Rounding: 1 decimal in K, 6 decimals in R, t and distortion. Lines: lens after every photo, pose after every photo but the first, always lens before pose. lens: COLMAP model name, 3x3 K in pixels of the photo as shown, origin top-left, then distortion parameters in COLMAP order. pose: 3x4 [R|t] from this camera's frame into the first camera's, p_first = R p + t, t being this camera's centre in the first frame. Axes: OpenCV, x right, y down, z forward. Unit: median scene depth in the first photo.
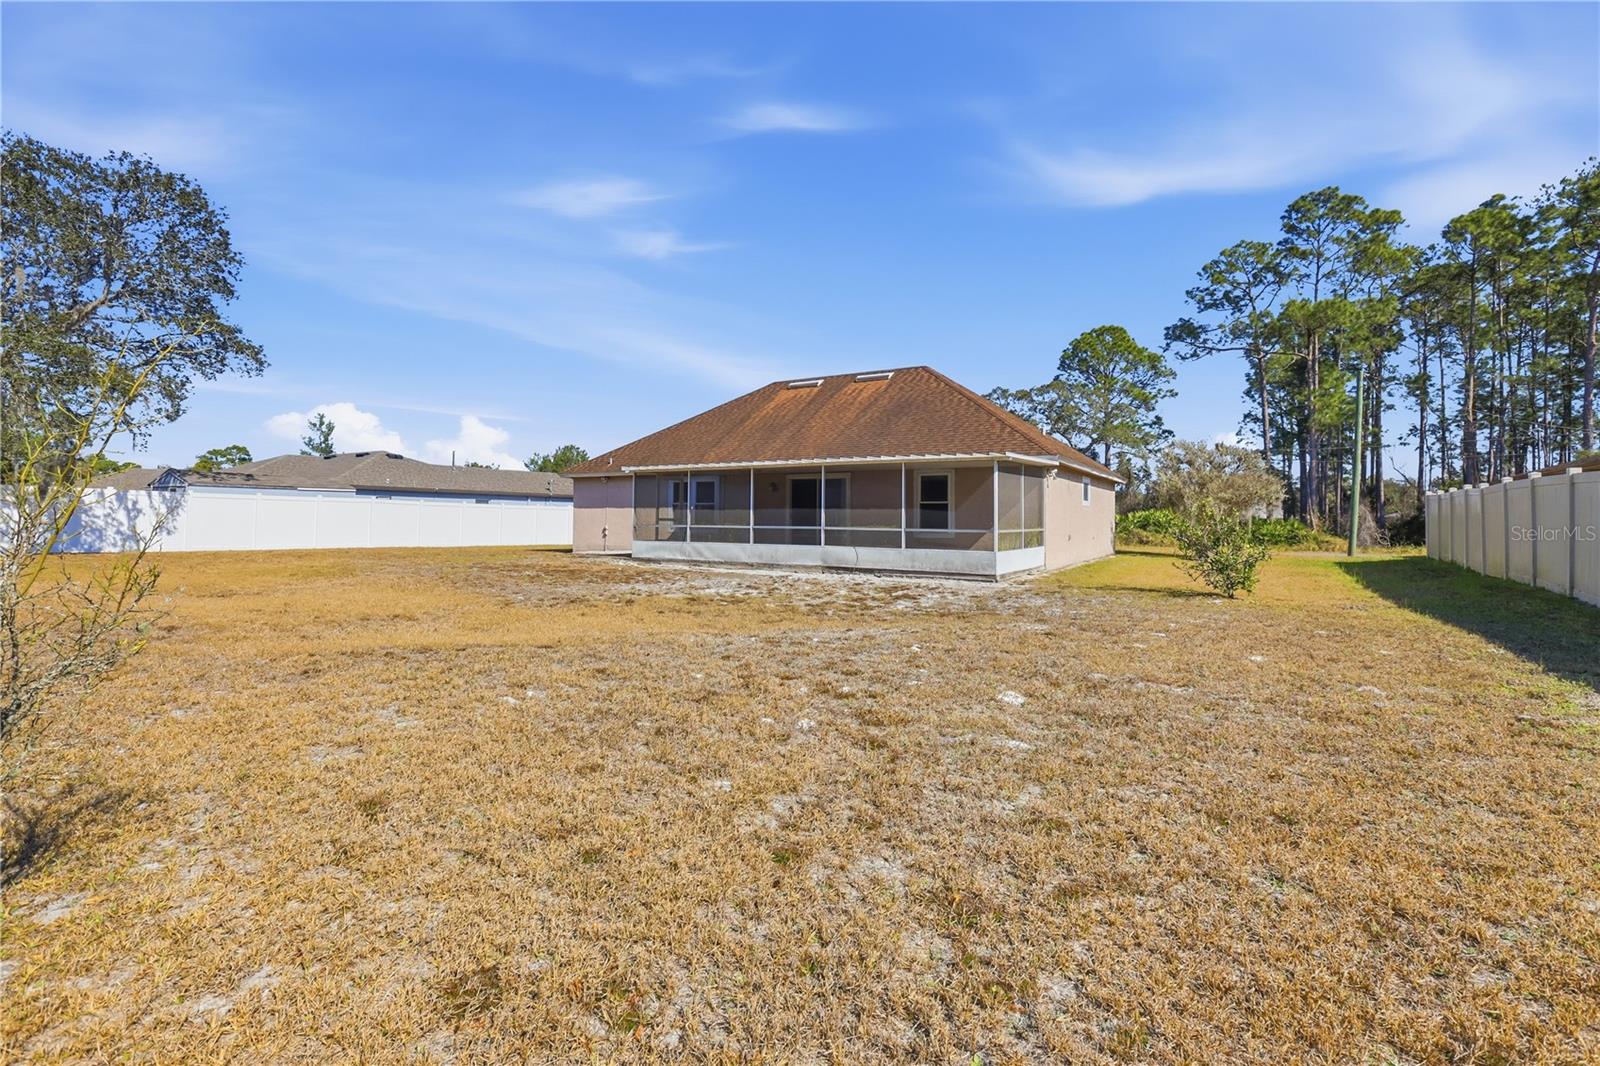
lens RADIAL K [[719.9, 0, 794.5], [0, 719.9, 523.1], [0, 0, 1]] dist [-0.002295, 0.000092]
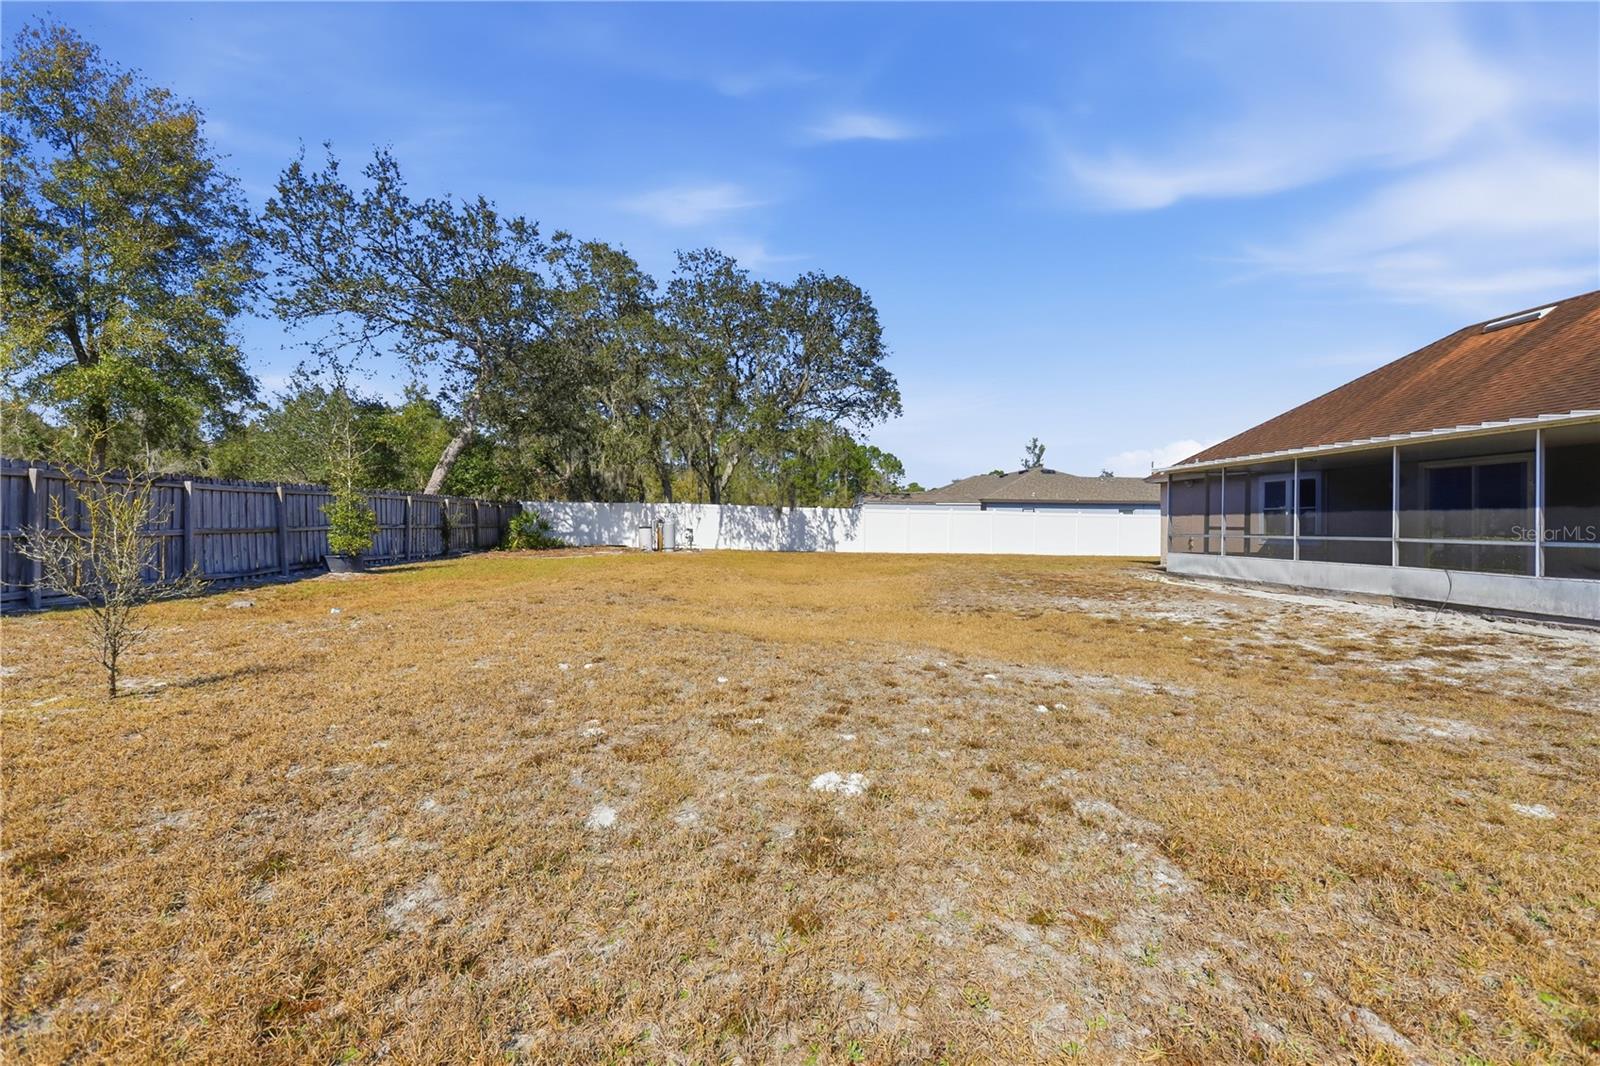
lens RADIAL K [[719.9, 0, 794.5], [0, 719.9, 523.1], [0, 0, 1]] dist [-0.002295, 0.000092]
pose [[0.580304, -0.007439, -0.814366, 0.203592], [-0.006232, 0.999888, -0.013574, 0.003078], [0.814376, 0.012952, 0.580193, 0.121566]]
